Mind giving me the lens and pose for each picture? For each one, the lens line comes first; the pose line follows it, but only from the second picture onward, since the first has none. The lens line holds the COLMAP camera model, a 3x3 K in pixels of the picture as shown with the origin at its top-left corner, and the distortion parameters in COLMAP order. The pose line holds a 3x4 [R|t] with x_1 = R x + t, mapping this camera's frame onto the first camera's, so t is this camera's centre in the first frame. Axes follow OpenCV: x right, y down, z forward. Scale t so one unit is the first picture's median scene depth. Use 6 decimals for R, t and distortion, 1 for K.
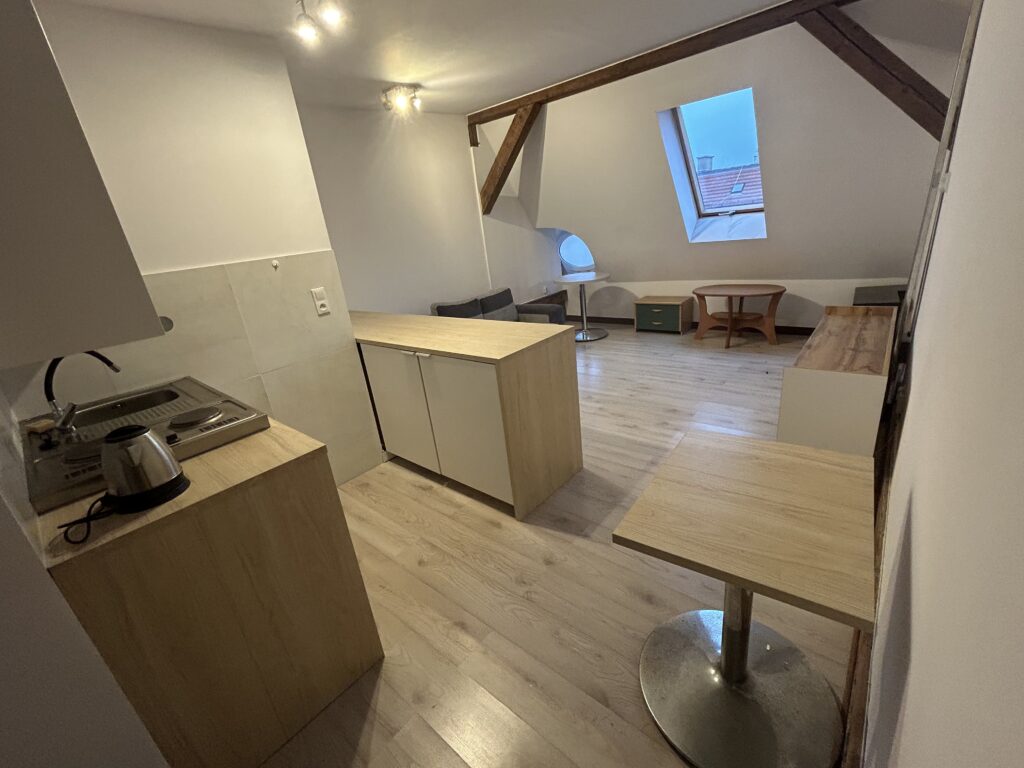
lens RADIAL K [[437.7, 0, 512.2], [0, 437.7, 386.9], [0, 0, 1]] dist [-0.000436, 0.000516]
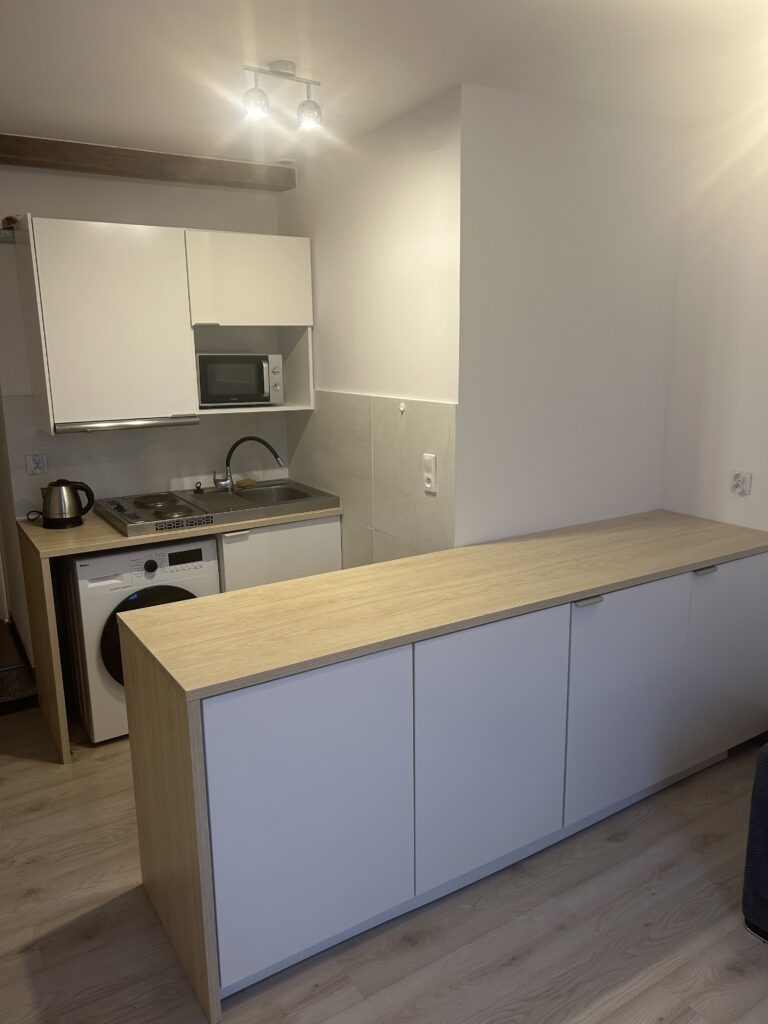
lens RADIAL K [[763.9, 0, 382.3], [0, 763.9, 516.2], [0, 0, 1]] dist [0.049365, -0.046489]
pose [[-0.285808, 0.322562, -0.902368, 0.637368], [-0.294377, 0.866563, 0.403002, -0.579758], [0.911952, 0.380817, -0.152716, 1.131238]]
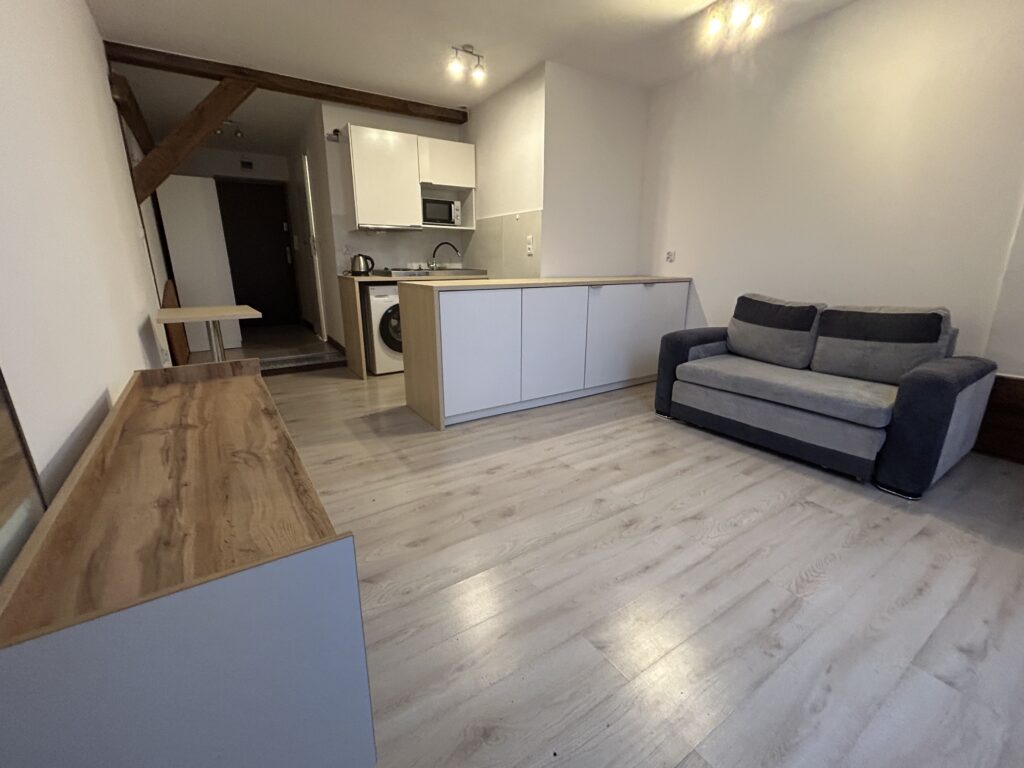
lens RADIAL K [[437.7, 0, 508.6], [0, 437.7, 381.3], [0, 0, 1]] dist [-0.000436, 0.000516]
pose [[-0.278859, 0.362638, -0.889231, 1.033658], [-0.308036, 0.843258, 0.440488, -0.432618], [0.909589, 0.396749, -0.123444, 1.290239]]
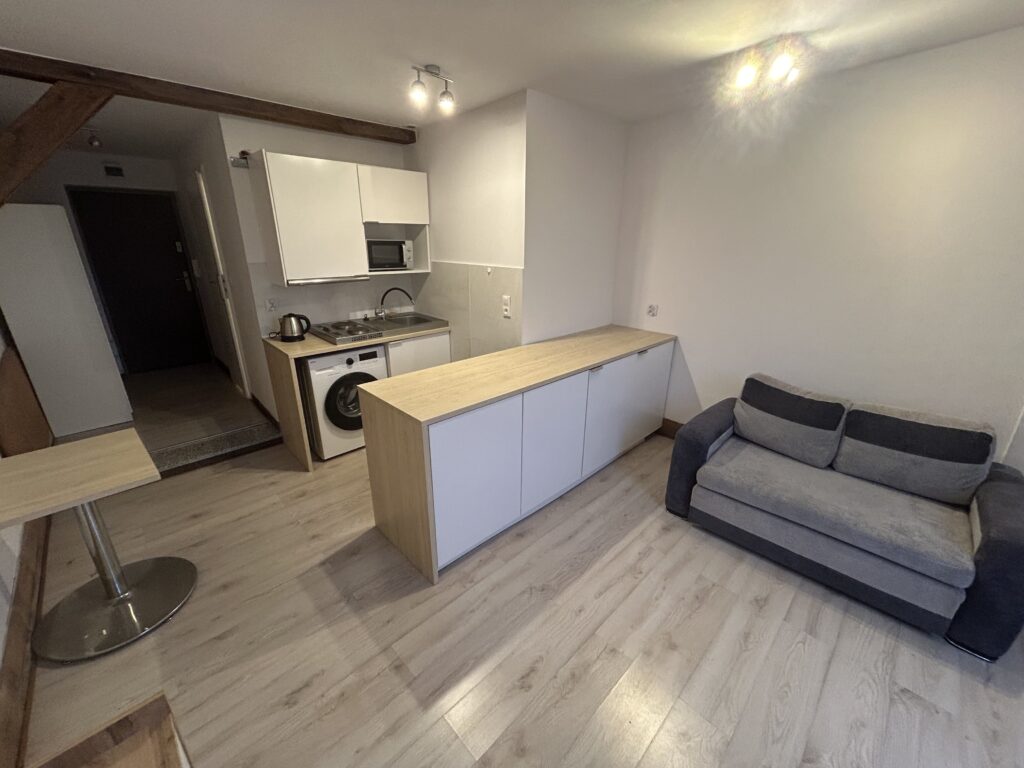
lens RADIAL K [[410.2, 0, 510.4], [0, 410.2, 383.7], [0, 0, 1]] dist [-0.001444, 0.000566]
pose [[-0.091406, 0.436572, -0.895014, 0.696363], [-0.347389, 0.828335, 0.439525, -0.527820], [0.933255, 0.351093, 0.075946, 0.995787]]
